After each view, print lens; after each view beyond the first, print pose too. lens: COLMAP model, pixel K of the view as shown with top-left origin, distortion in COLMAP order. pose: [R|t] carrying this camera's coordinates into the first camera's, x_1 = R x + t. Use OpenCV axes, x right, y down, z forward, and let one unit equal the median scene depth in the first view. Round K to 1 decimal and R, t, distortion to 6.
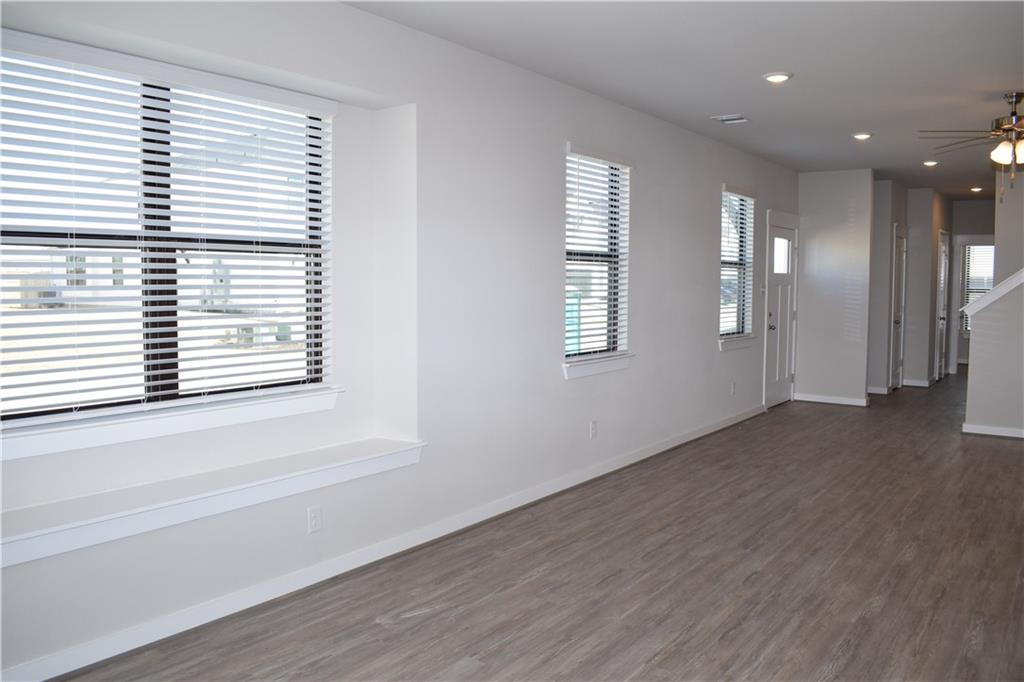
lens RADIAL K [[800.5, 0, 516.6], [0, 800.5, 347.5], [0, 0, 1]] dist [-0.095486, 0.014366]
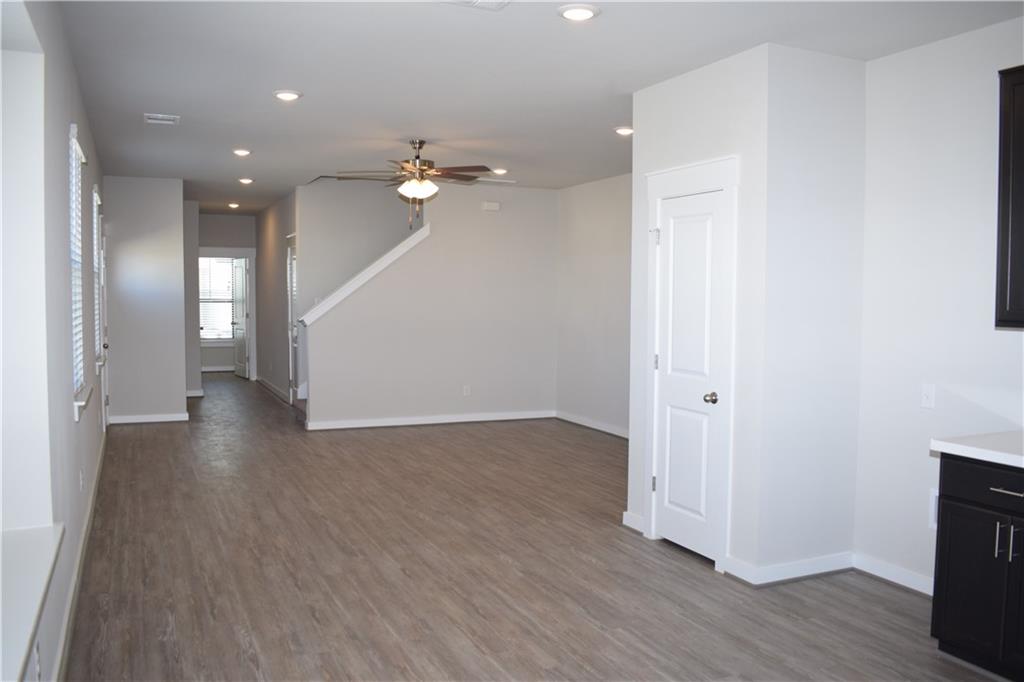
lens RADIAL K [[845.5, 0, 521.2], [0, 845.5, 347.7], [0, 0, 1]] dist [-0.082881, -0.014609]
pose [[0.483204, -0.054254, 0.873825, -0.565190], [0.066161, 0.997487, 0.025346, -0.031790], [-0.873004, 0.045565, 0.485580, 0.271928]]
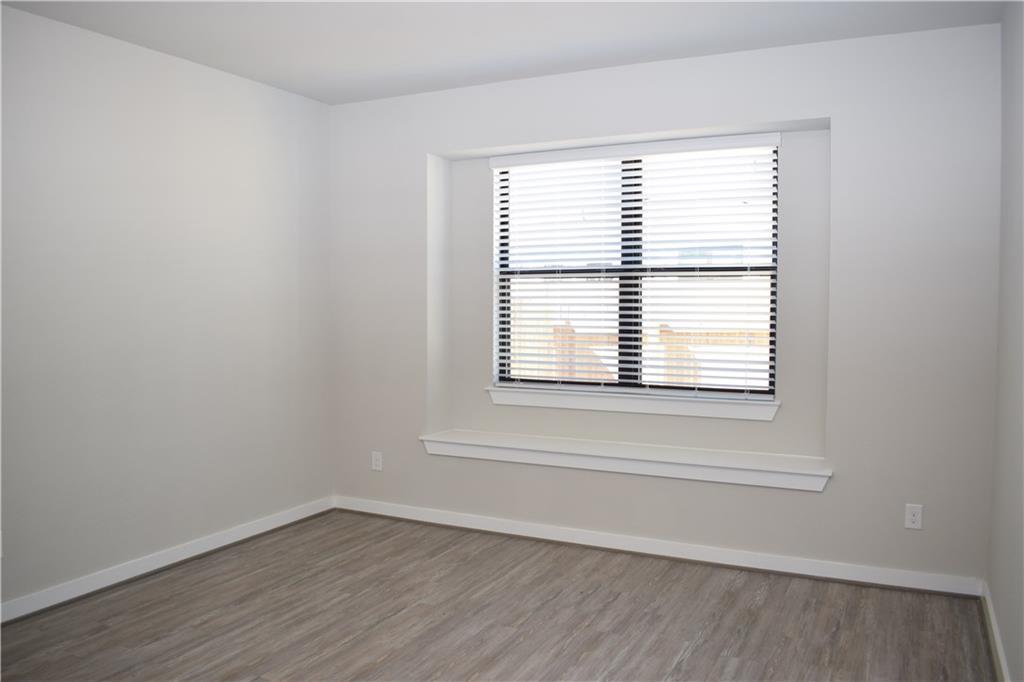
lens RADIAL K [[800.5, 0, 513.4], [0, 800.5, 345.5], [0, 0, 1]] dist [-0.095486, 0.014366]
pose [[0.146158, 0.051379, -0.987926, 0.762386], [-0.083133, 0.995756, 0.039487, -0.036406], [0.985762, 0.076358, 0.149809, 0.488270]]
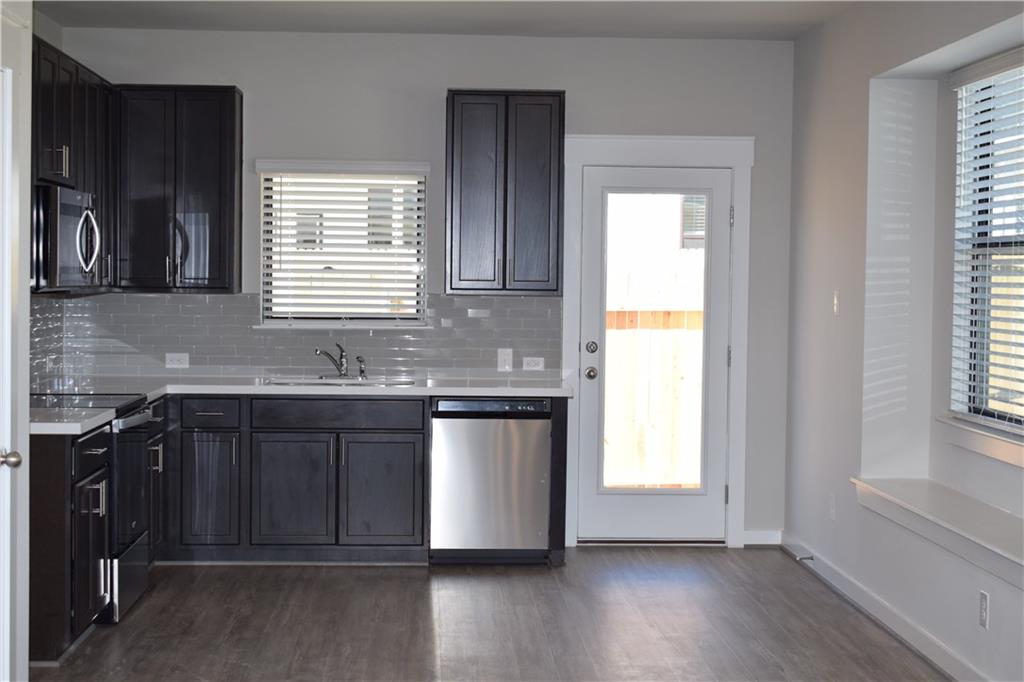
lens RADIAL K [[1693.0, 0, 518.6], [0, 1693.0, 343.1], [0, 0, 1]] dist [0.008670, 0.000000]
pose [[-0.771477, 0.011368, -0.636156, 0.974137], [-0.070103, 0.992234, 0.102746, -0.146926], [0.632384, 0.123863, -0.764689, 1.698078]]
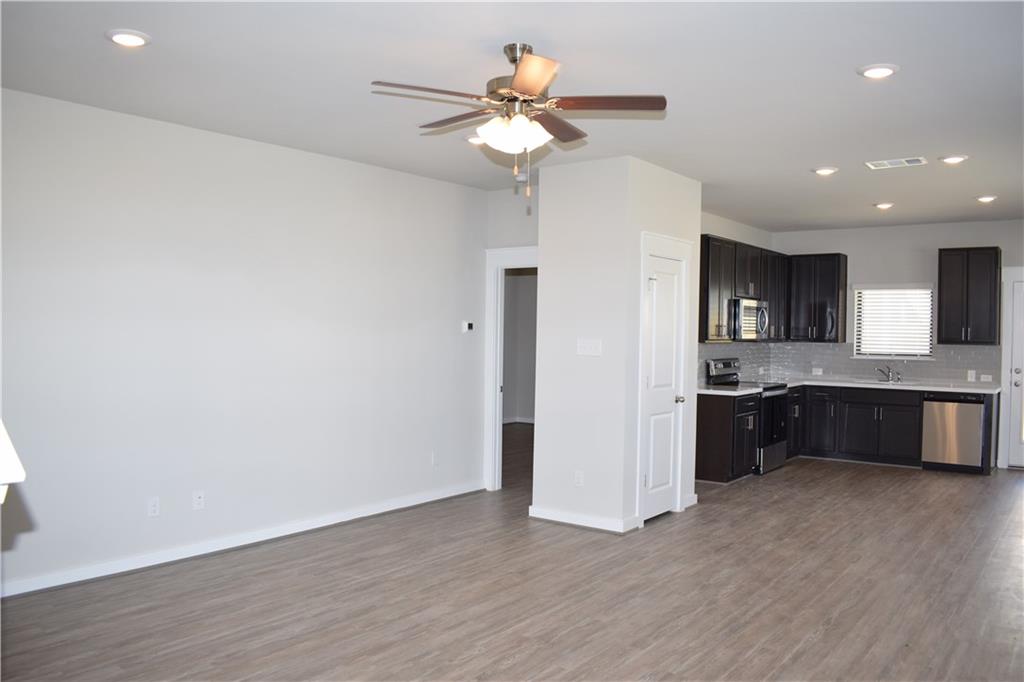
lens RADIAL K [[800.5, 0, 517.5], [0, 800.5, 343.2], [0, 0, 1]] dist [-0.095486, 0.014366]
pose [[-0.999711, -0.017586, 0.016373, 0.790773], [-0.015806, 0.994539, 0.103158, -0.183787], [-0.018098, 0.102870, -0.994530, 2.112864]]
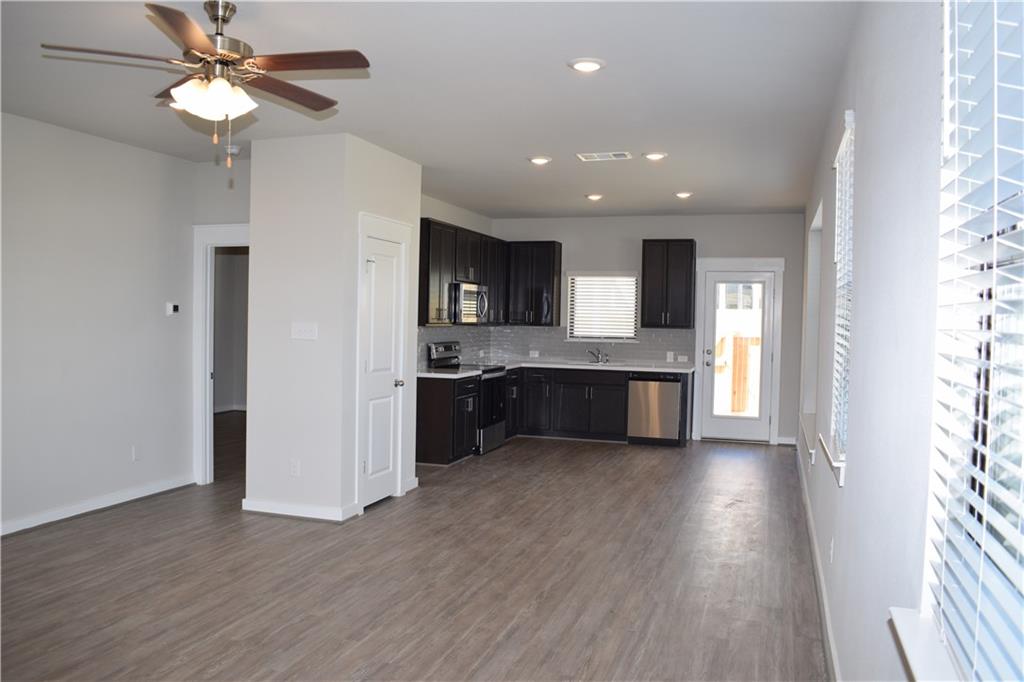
lens RADIAL K [[800.5, 0, 517.4], [0, 800.5, 344.1], [0, 0, 1]] dist [-0.095486, 0.014366]
pose [[-0.948915, -0.011597, -0.315317, 0.769315], [-0.049827, 0.992293, 0.113452, -0.181496], [0.311571, 0.123368, -0.942180, 2.091314]]
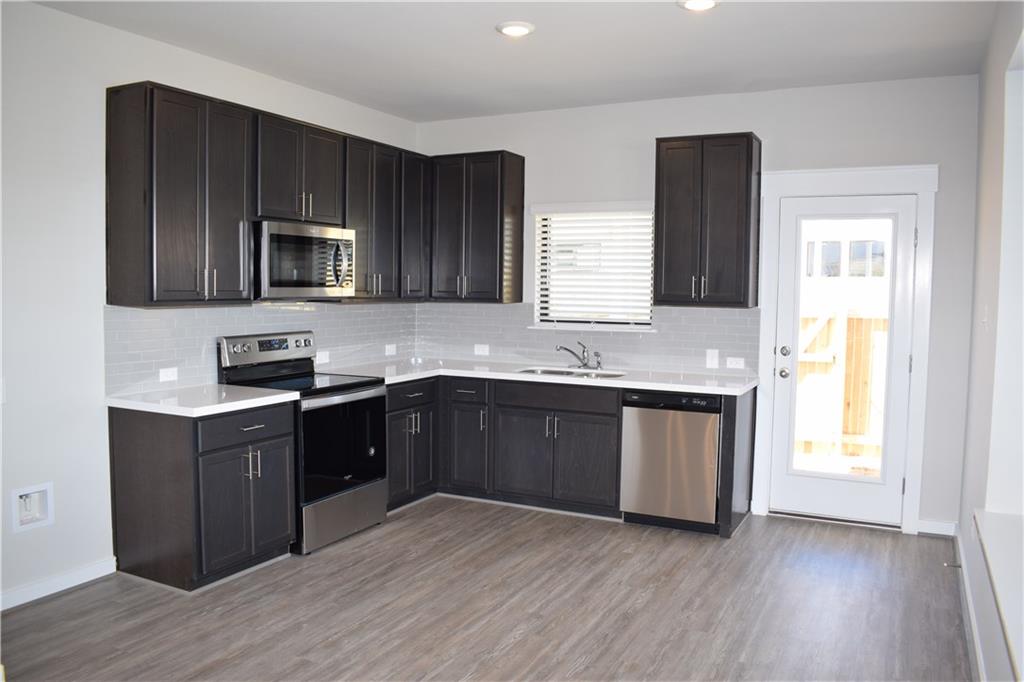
lens RADIAL K [[800.5, 0, 518.1], [0, 800.5, 341.5], [0, 0, 1]] dist [-0.095486, 0.014366]
pose [[-0.986170, -0.005220, -0.165652, 0.113248], [-0.030508, 0.988142, 0.150482, -0.107610], [0.162903, 0.153454, -0.974636, 1.197053]]
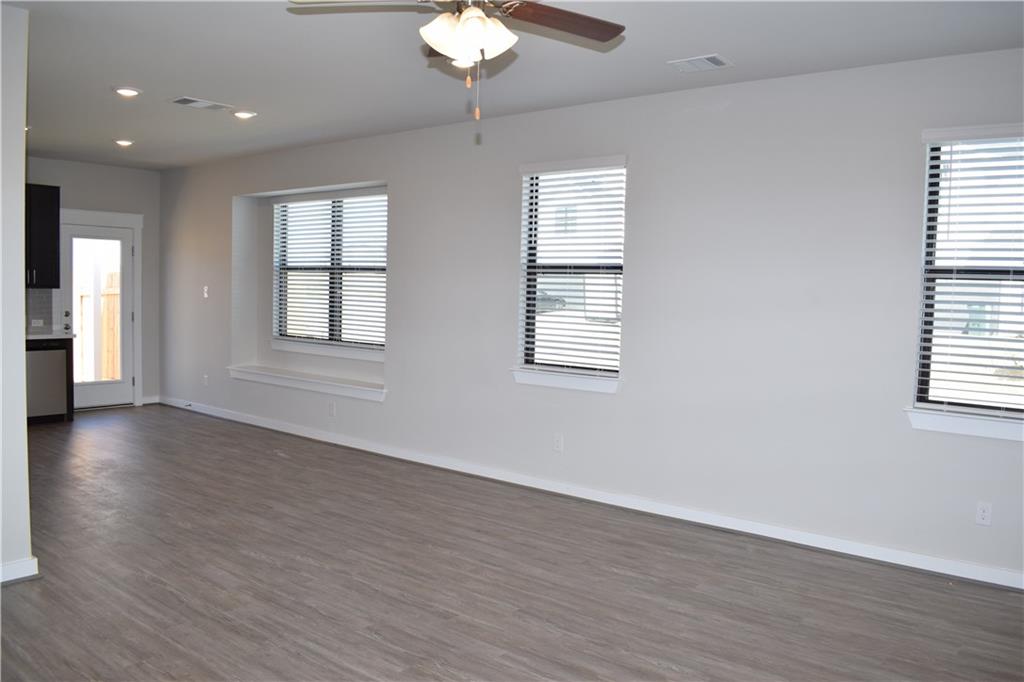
lens RADIAL K [[800.5, 0, 515.6], [0, 800.5, 338.0], [0, 0, 1]] dist [-0.095486, 0.014366]
pose [[-0.045468, 0.053542, -0.997530, 1.485878], [-0.110325, 0.992185, 0.058284, -0.108960], [0.992855, 0.112702, -0.039206, 1.338384]]
